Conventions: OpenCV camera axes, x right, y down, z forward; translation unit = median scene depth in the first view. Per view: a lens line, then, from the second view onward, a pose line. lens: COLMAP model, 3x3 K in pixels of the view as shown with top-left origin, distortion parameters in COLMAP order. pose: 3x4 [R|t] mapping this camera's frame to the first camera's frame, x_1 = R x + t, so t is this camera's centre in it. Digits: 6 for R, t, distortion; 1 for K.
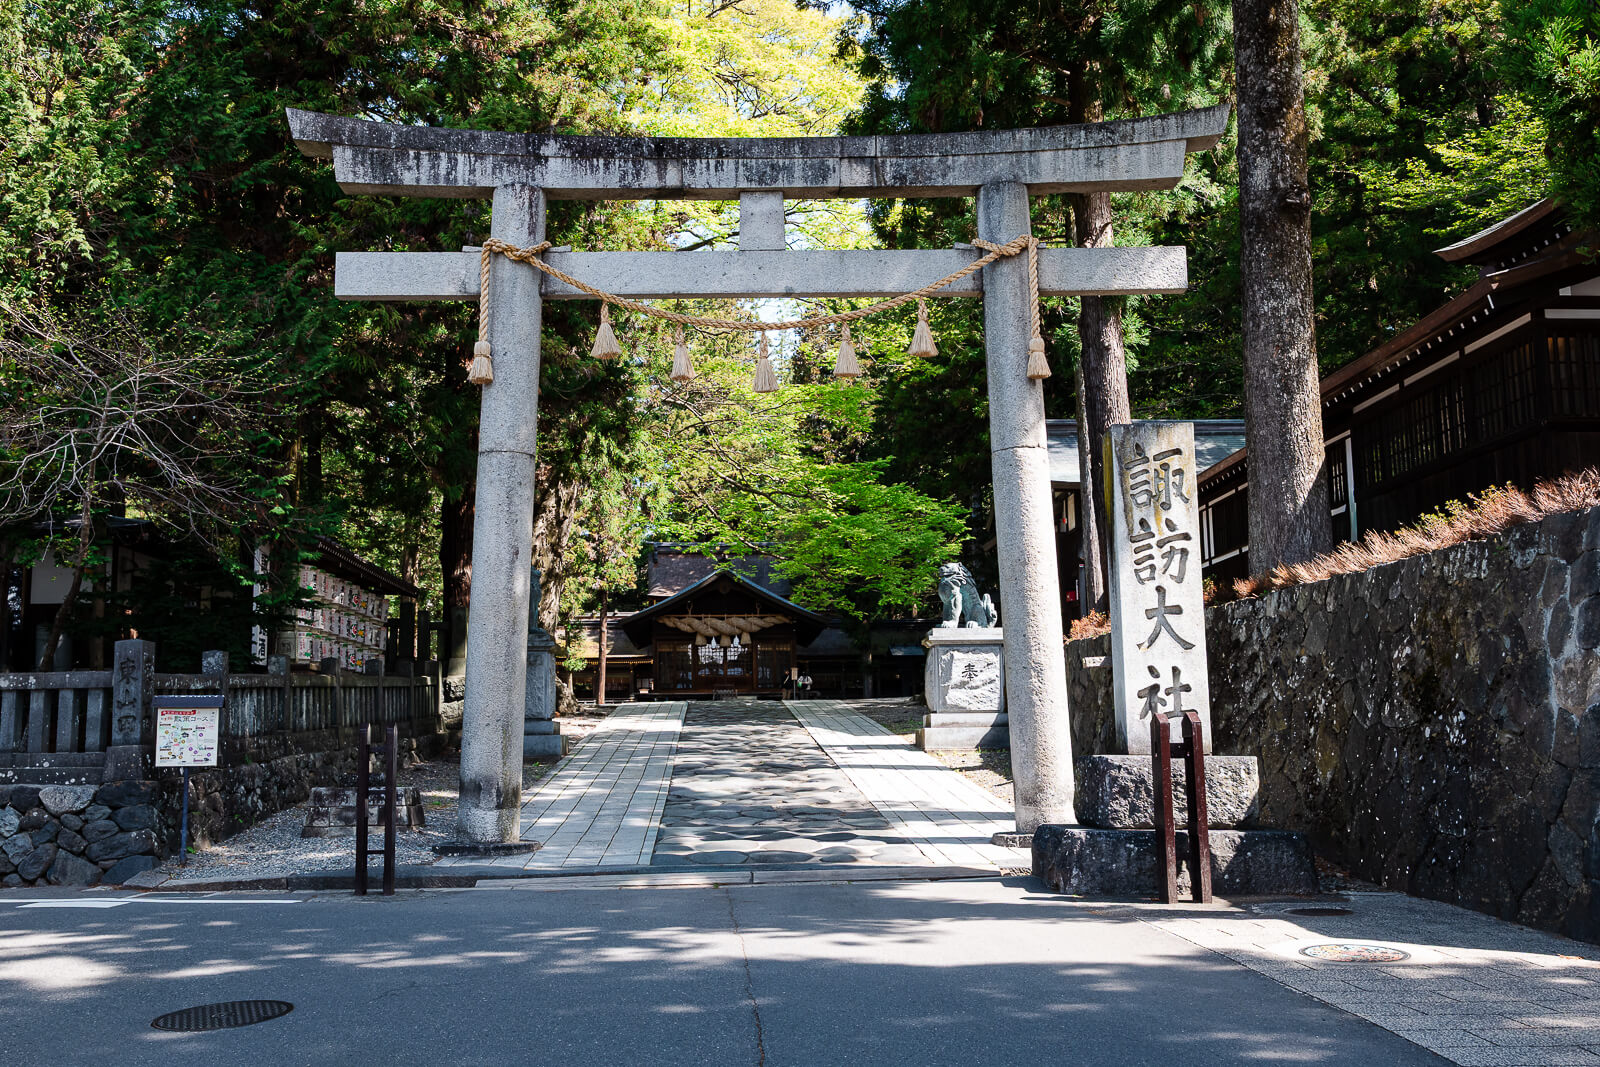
lens RADIAL K [[2409.6, 0, 857.4], [0, 2409.6, 428.1], [0, 0, 1]] dist [0.025652, 0.000000]
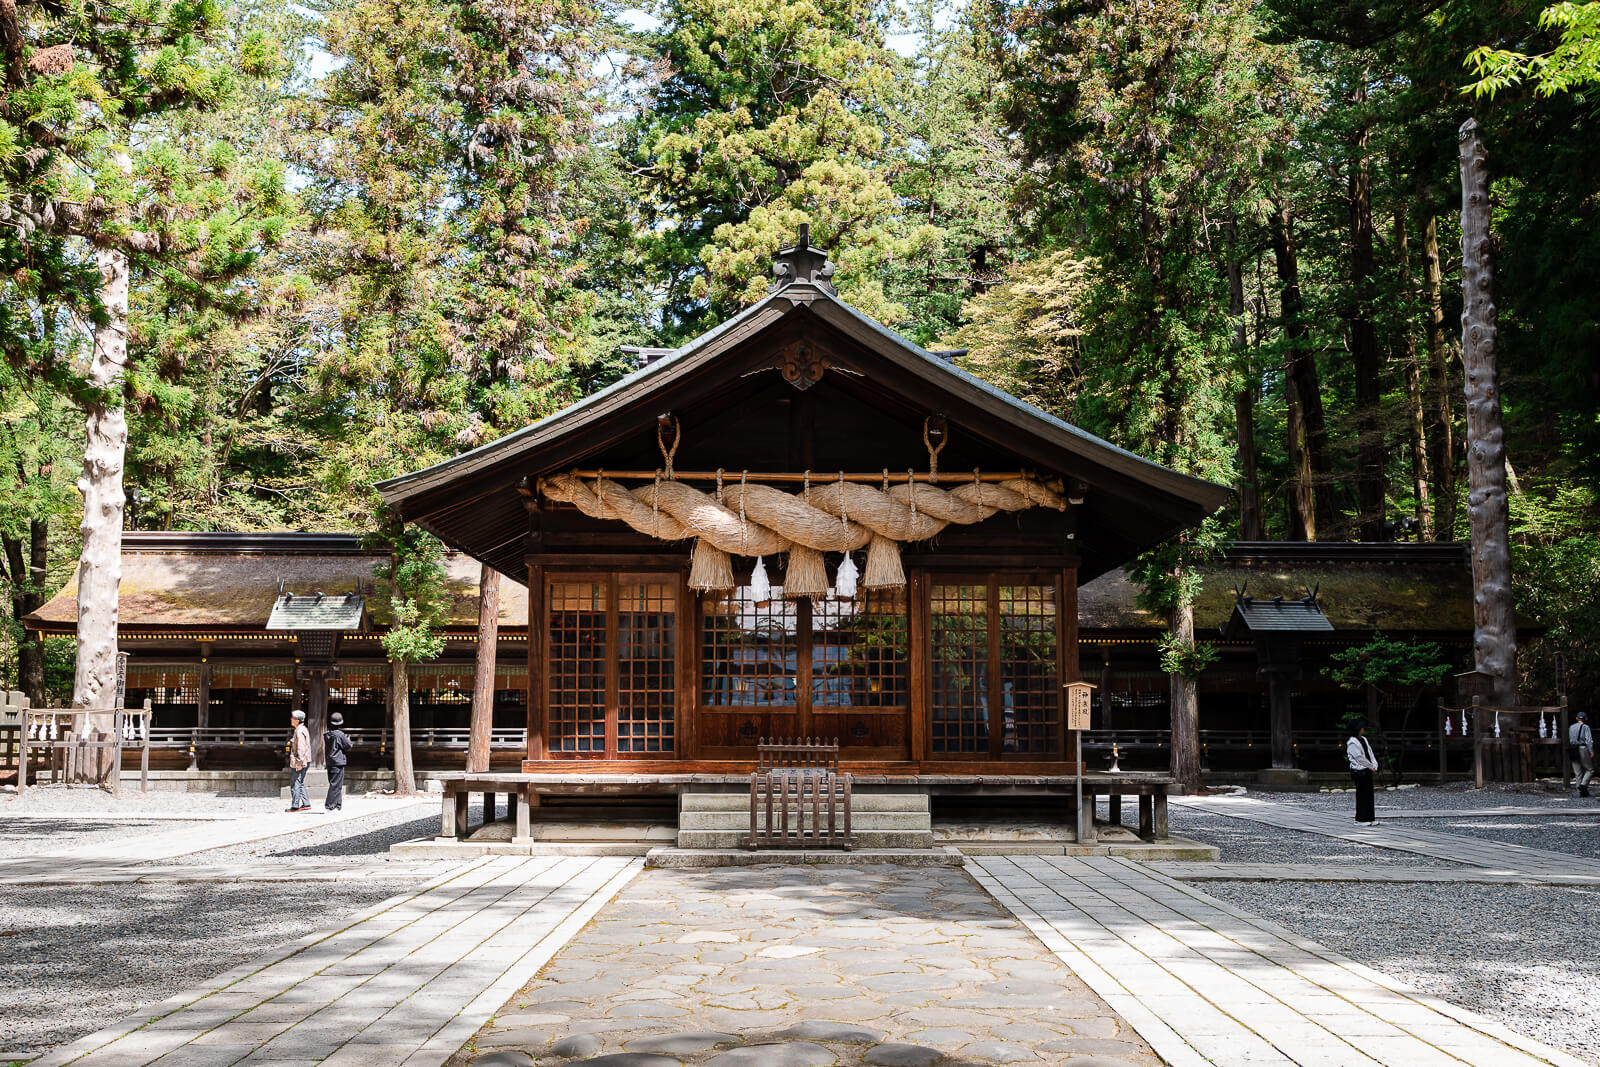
lens RADIAL K [[2409.6, 0, 799.6], [0, 2409.6, 523.7], [0, 0, 1]] dist [0.025652, 0.000000]
pose [[0.998073, 0.011192, -0.061030, -0.083424], [-0.007773, 0.998402, 0.055971, 0.143546], [0.061559, -0.055388, 0.996565, 1.558799]]
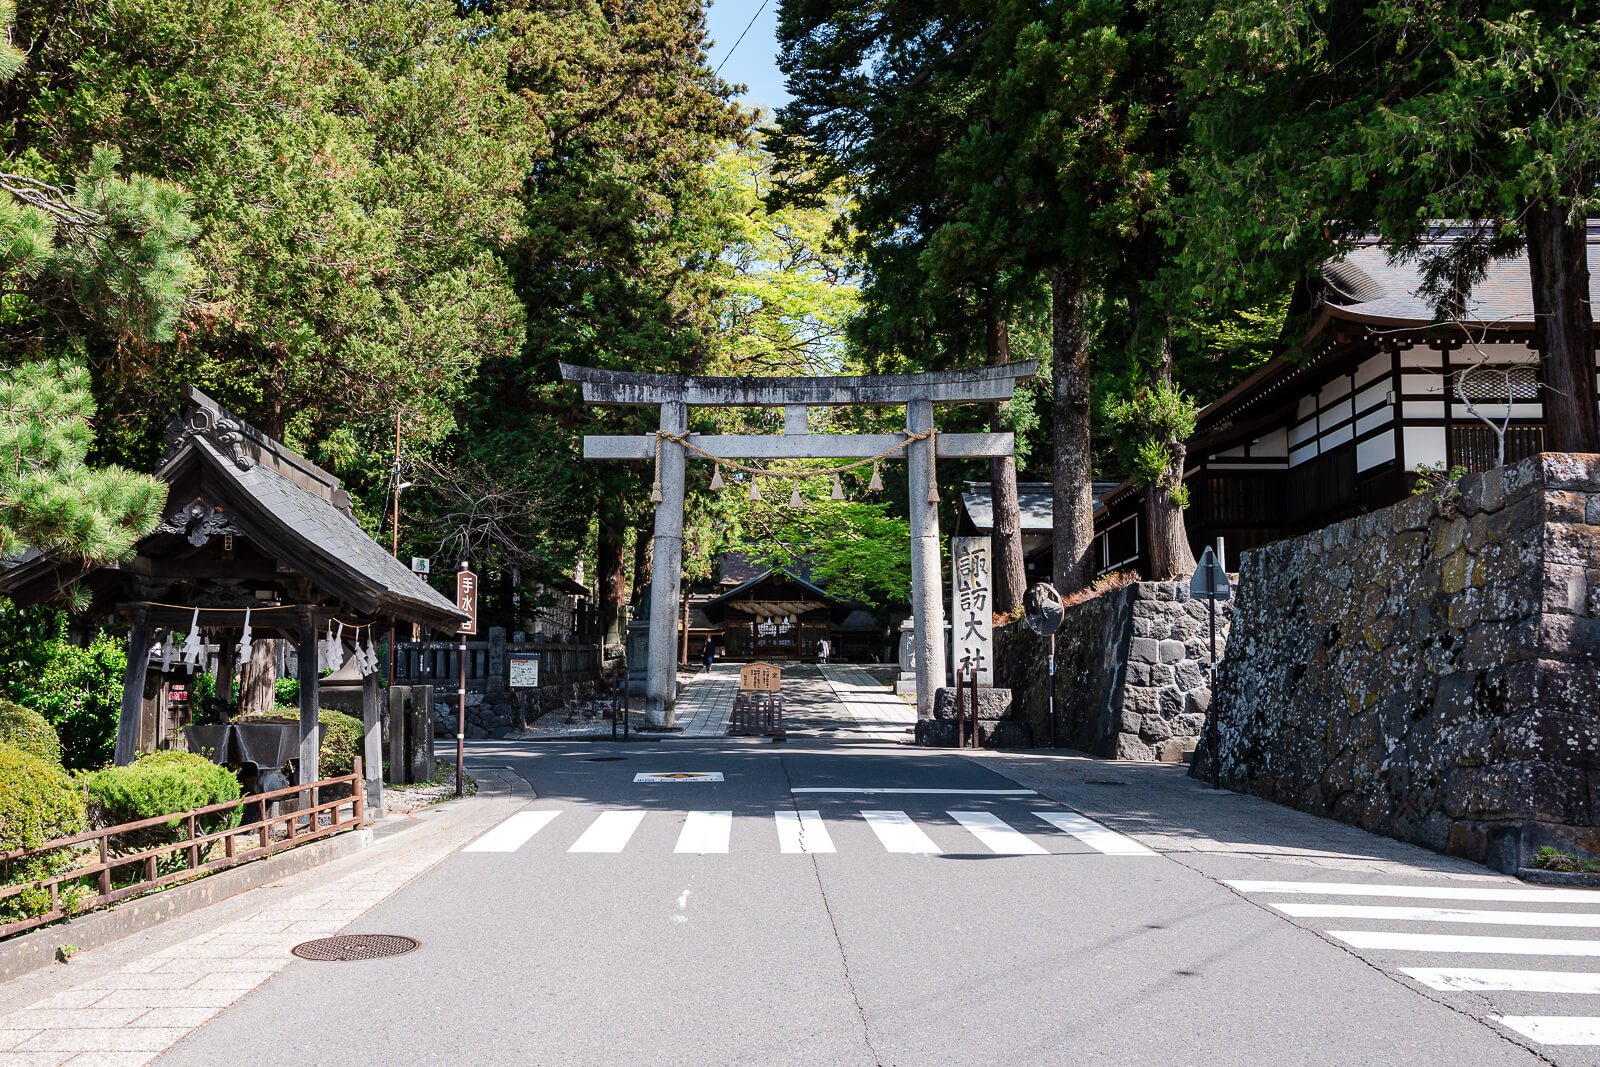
lens RADIAL K [[2409.6, 0, 798.5], [0, 2409.6, 537.7], [0, 0, 1]] dist [0.025652, 0.000000]
pose [[0.998762, 0.014847, -0.047479, 0.039307], [-0.012071, 0.998230, 0.058238, -0.071003], [0.048260, -0.057593, 0.997173, -0.662763]]
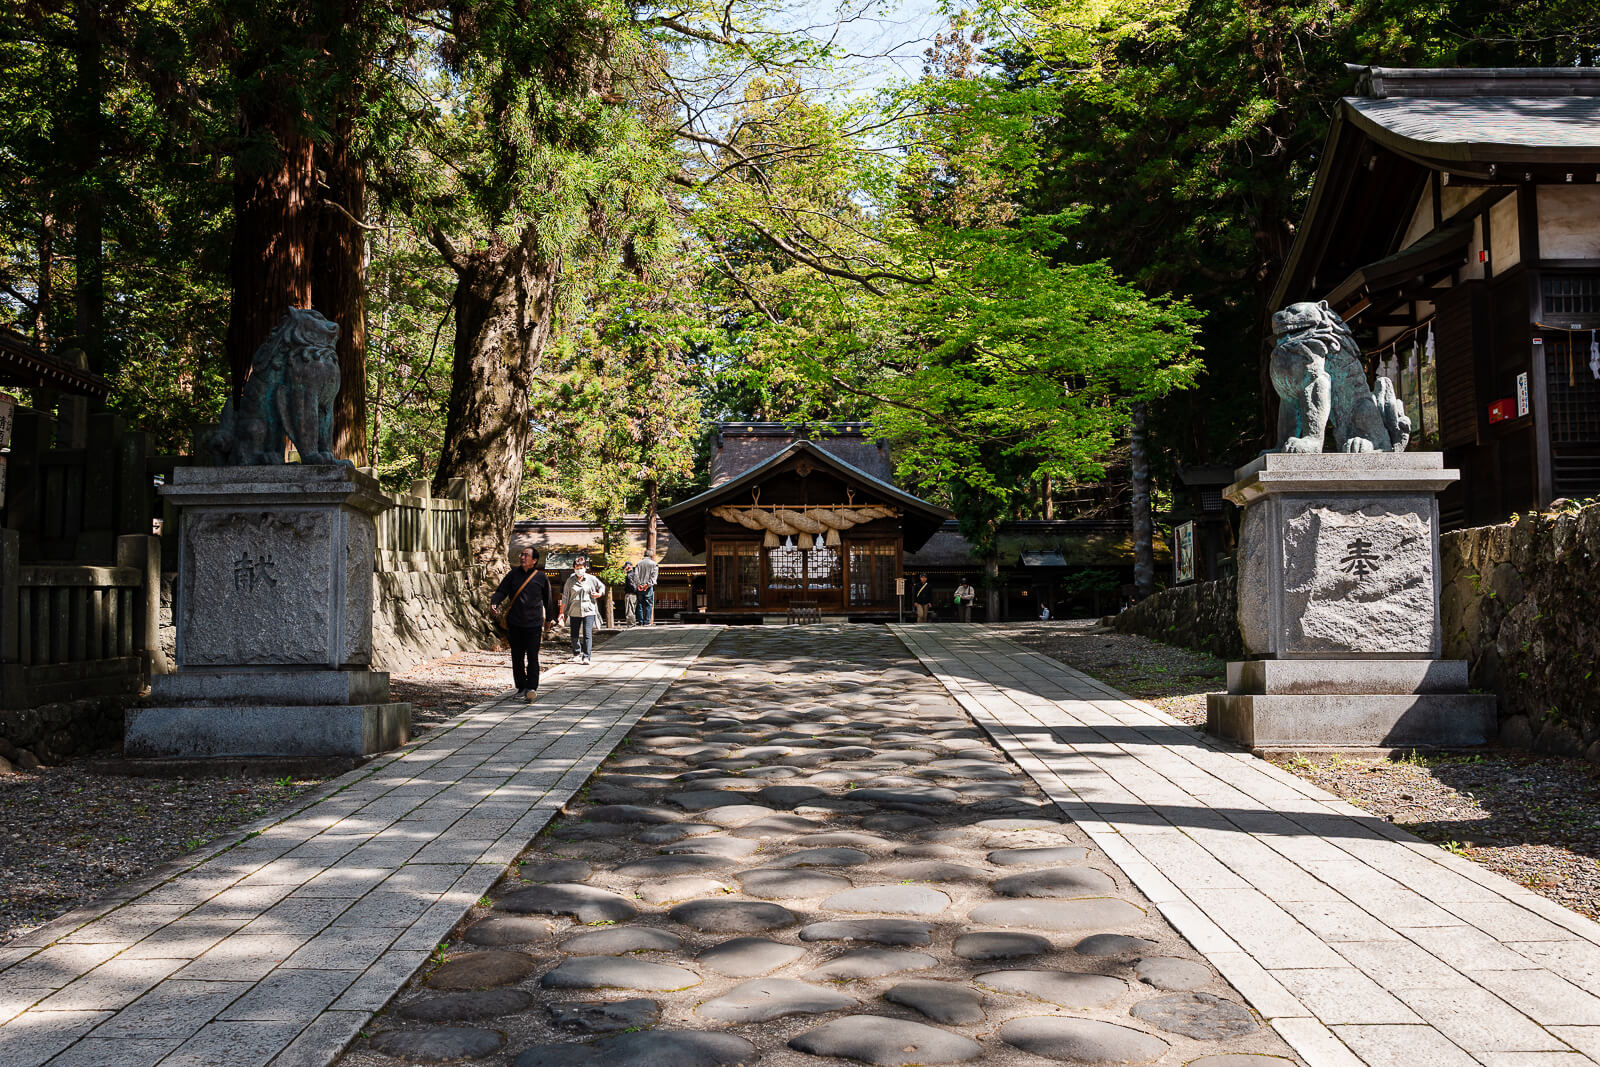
lens RADIAL K [[2409.6, 0, 801.5], [0, 2409.6, 532.1], [0, 0, 1]] dist [0.025652, 0.000000]
pose [[0.998036, 0.002864, -0.062582, -0.022371], [0.001831, 0.997194, 0.074838, 0.065915], [0.062621, -0.074805, 0.995230, 0.587344]]
